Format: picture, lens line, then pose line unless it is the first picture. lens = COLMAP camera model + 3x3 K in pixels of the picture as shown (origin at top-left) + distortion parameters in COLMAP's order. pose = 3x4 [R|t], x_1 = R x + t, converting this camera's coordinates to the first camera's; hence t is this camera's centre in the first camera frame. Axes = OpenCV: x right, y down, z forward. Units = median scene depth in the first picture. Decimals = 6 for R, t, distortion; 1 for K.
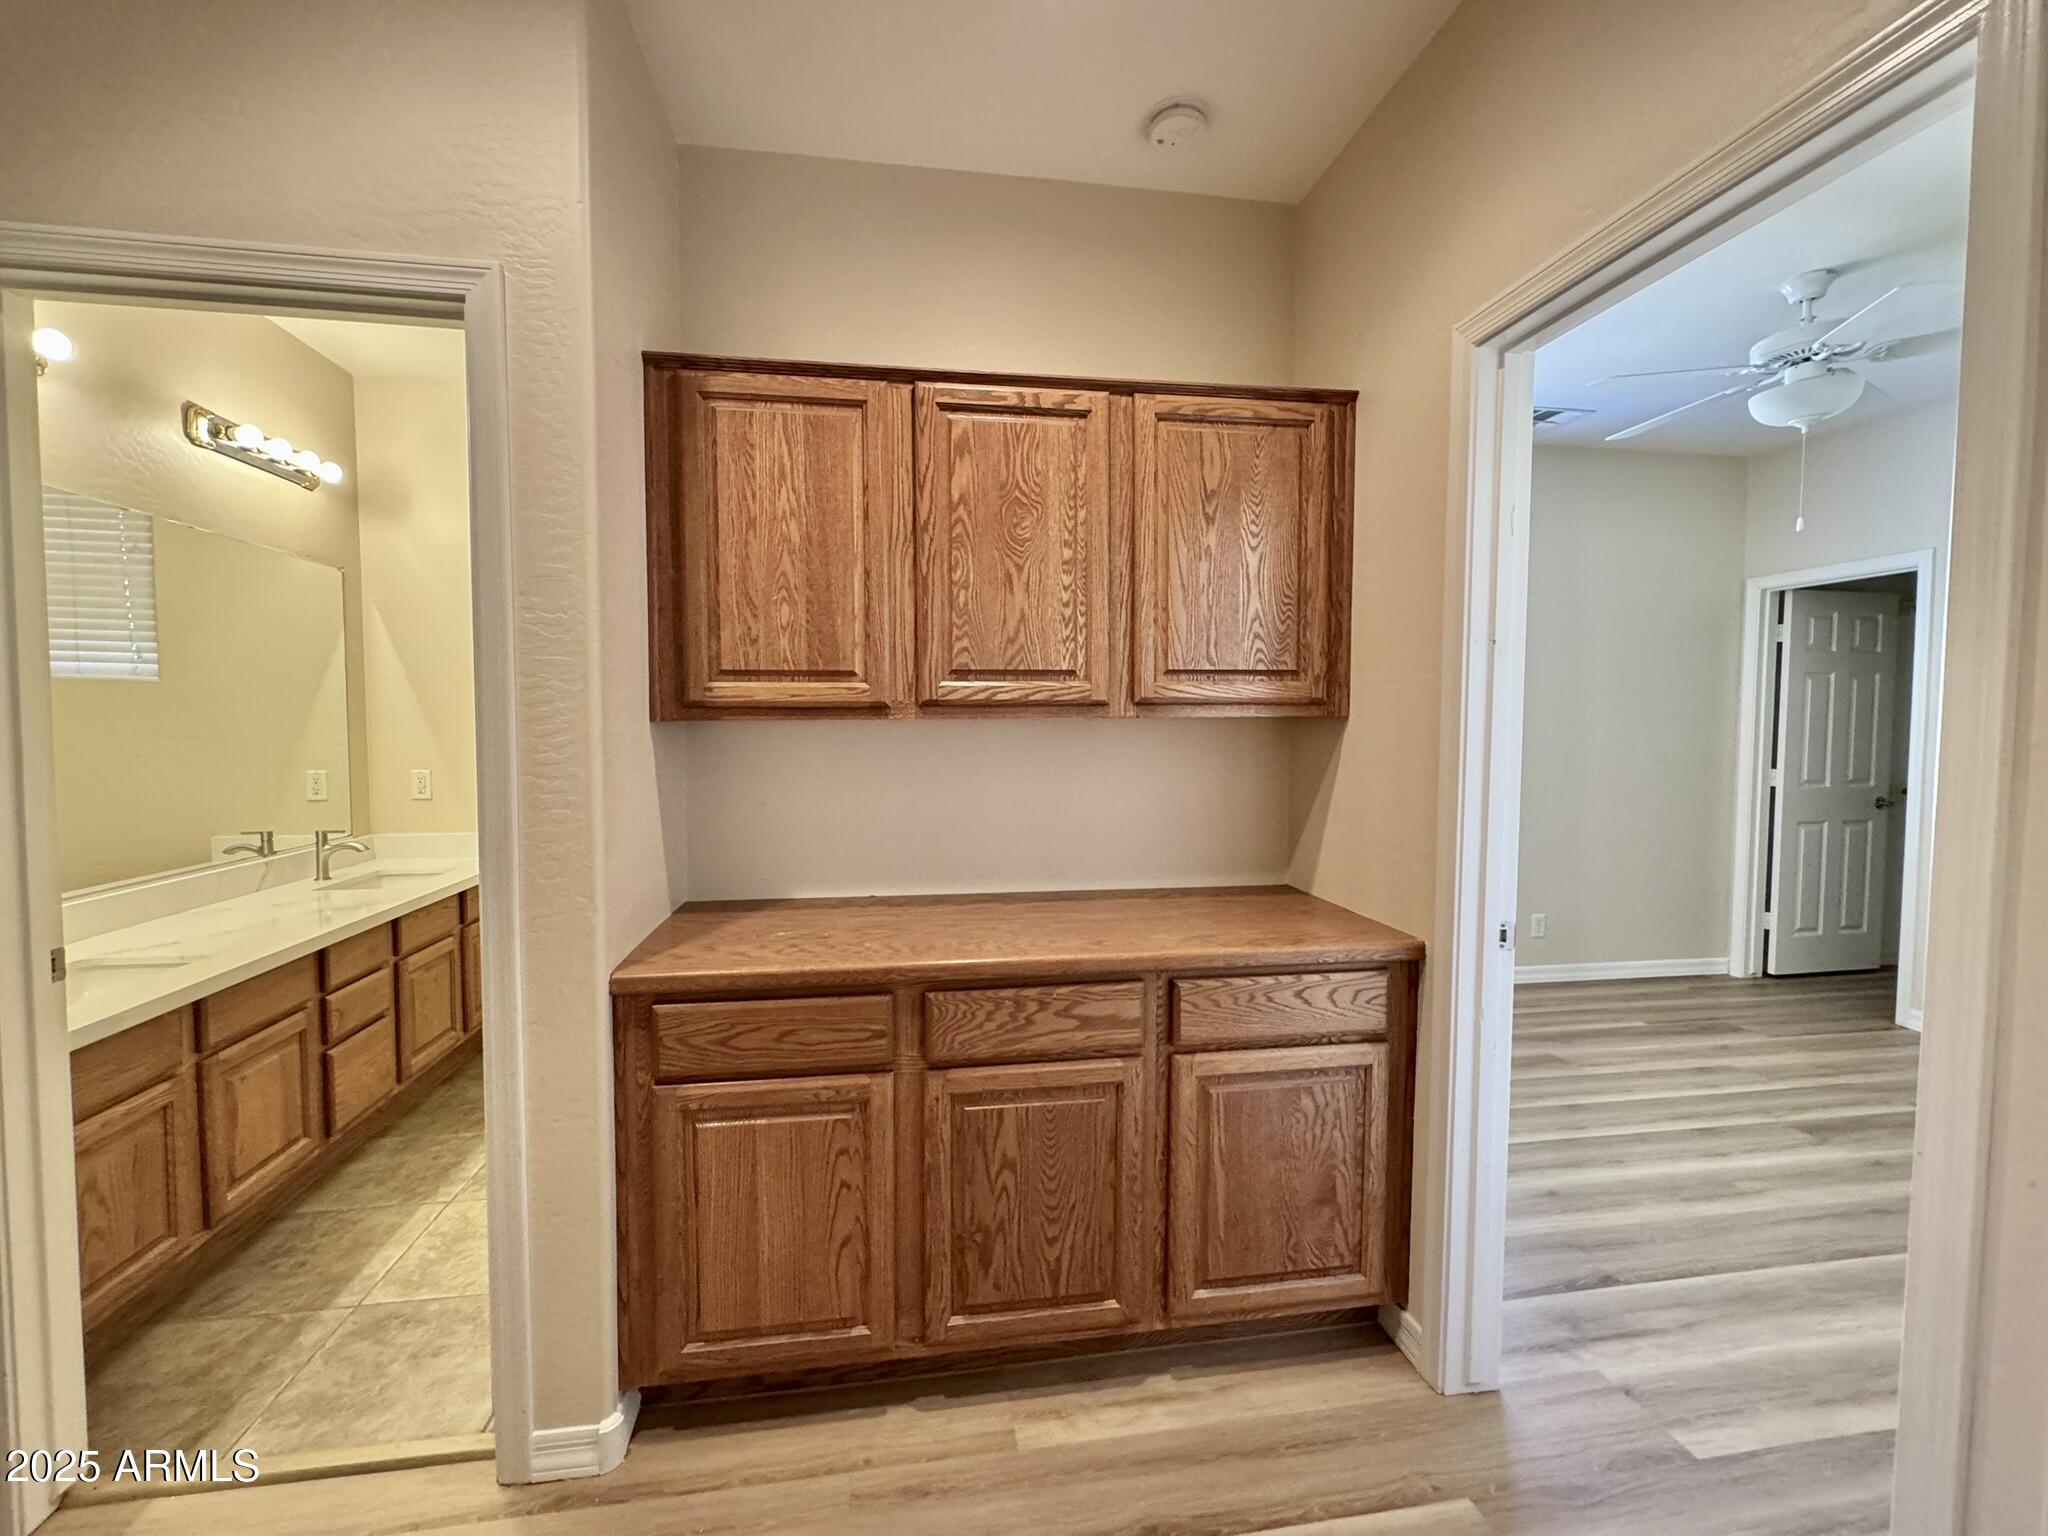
lens RADIAL K [[904.4, 0, 1020.8], [0, 904.4, 768.7], [0, 0, 1]] dist [-0.001648, 0.000291]
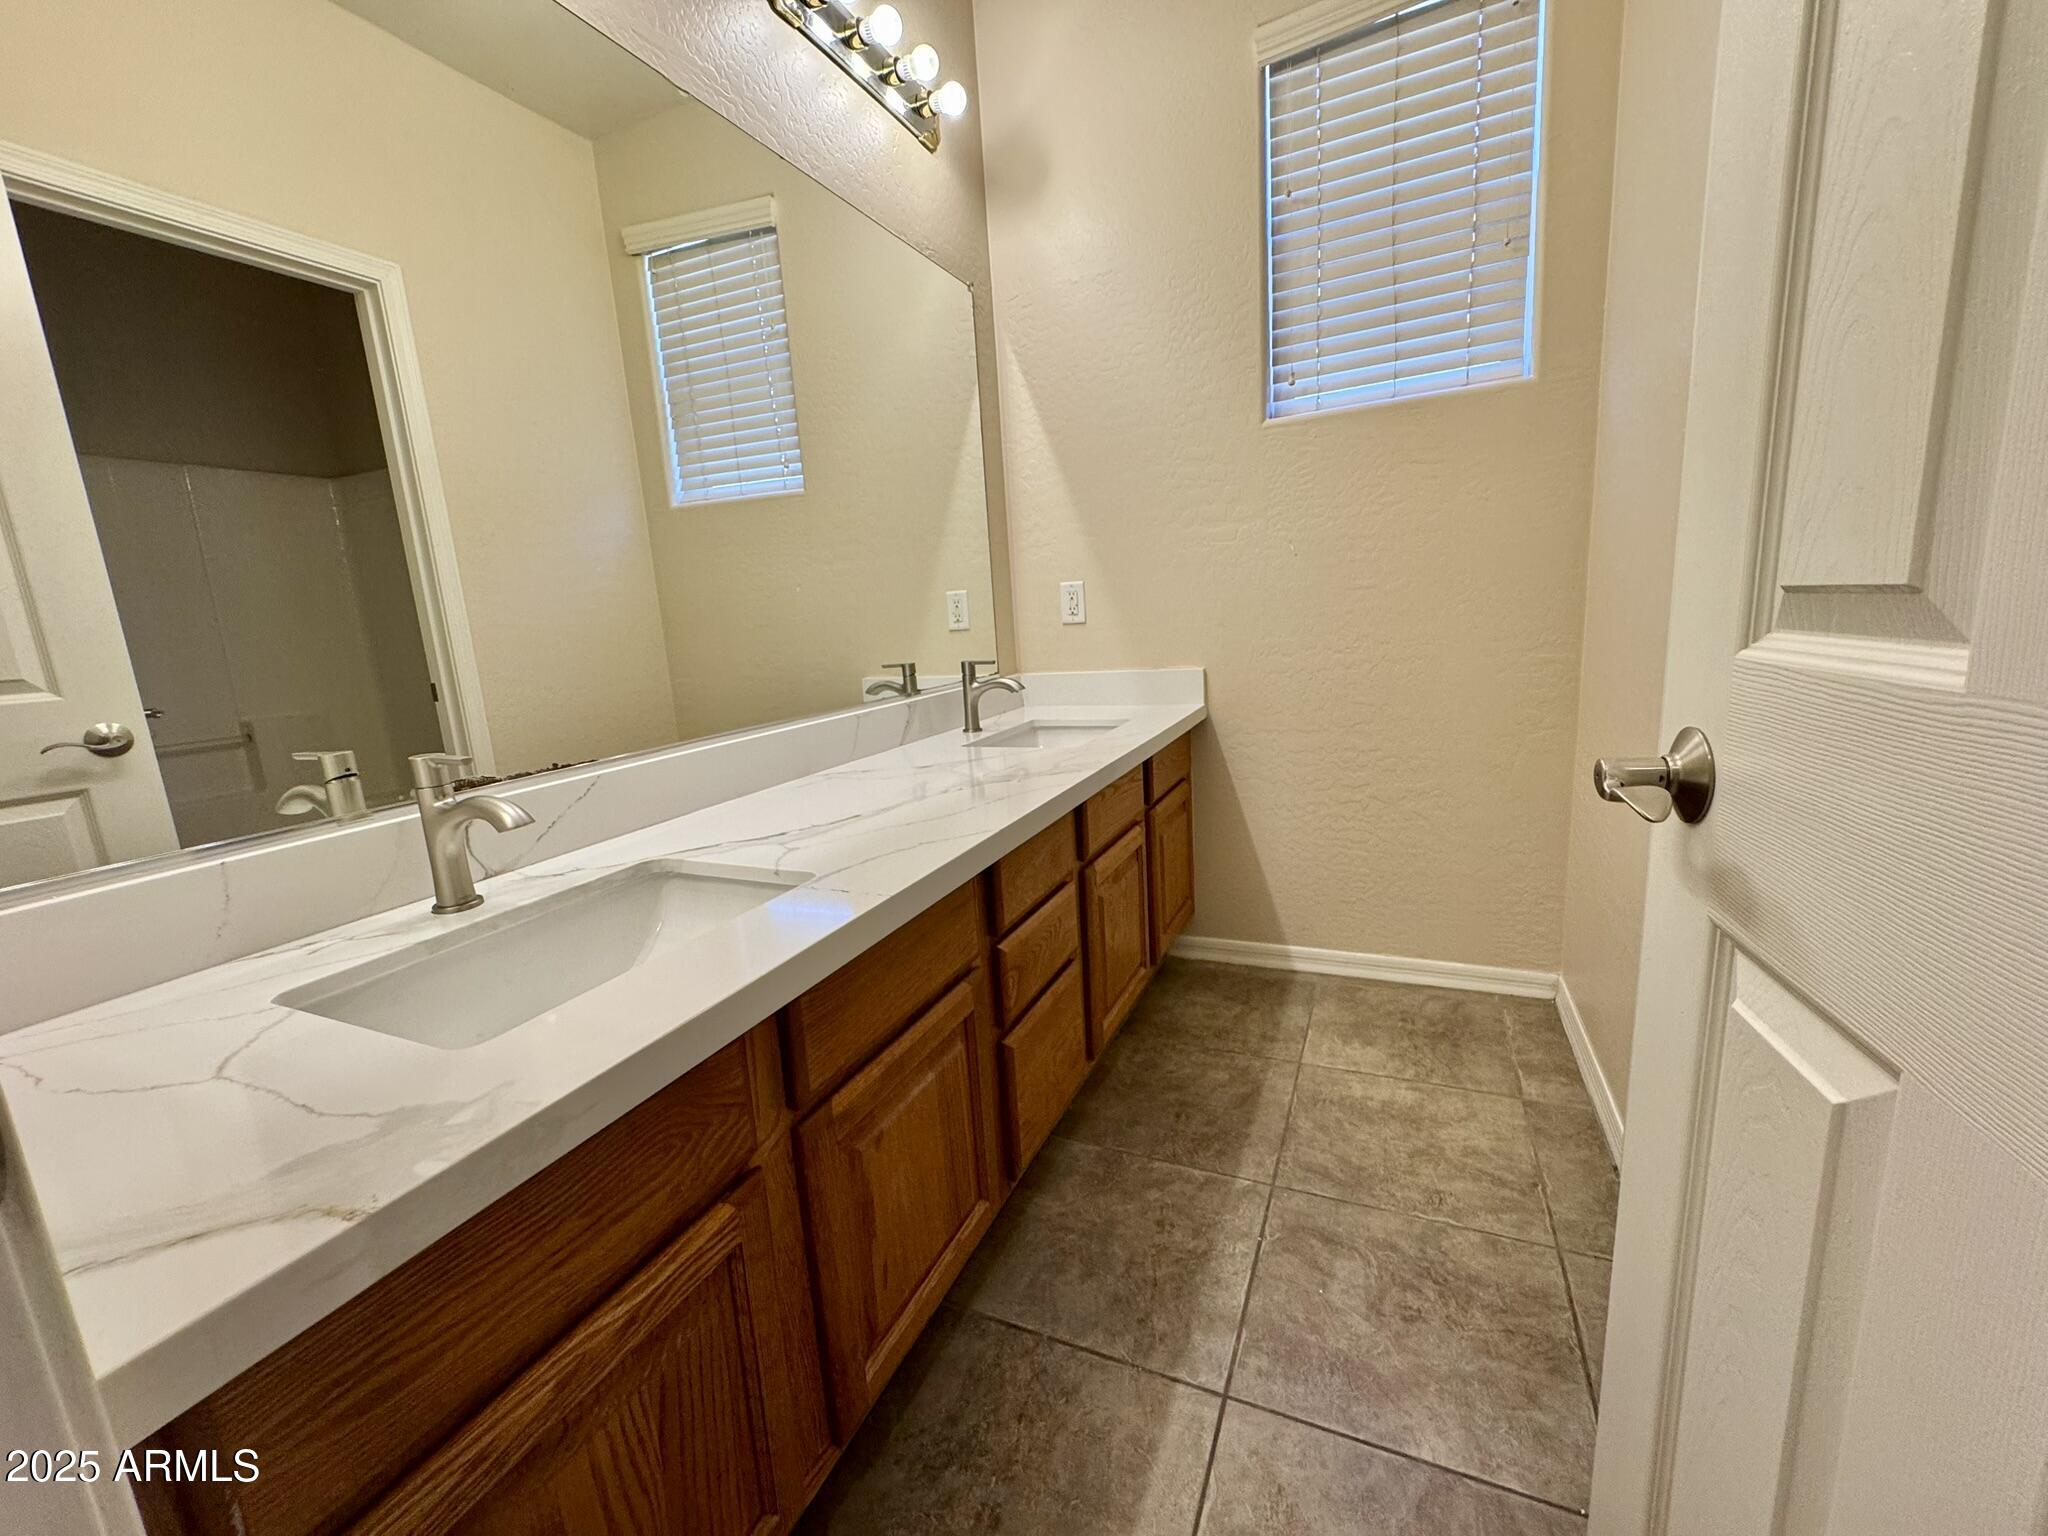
lens RADIAL K [[819.4, 0, 1024.0], [0, 819.4, 768.0], [0, 0, 1]] dist [0.001289, -0.000020]
pose [[0.841138, 0.050181, -0.538487, -0.450788], [0.032260, 0.989257, 0.142580, 0.070469], [0.539857, -0.137301, 0.830484, 0.557667]]
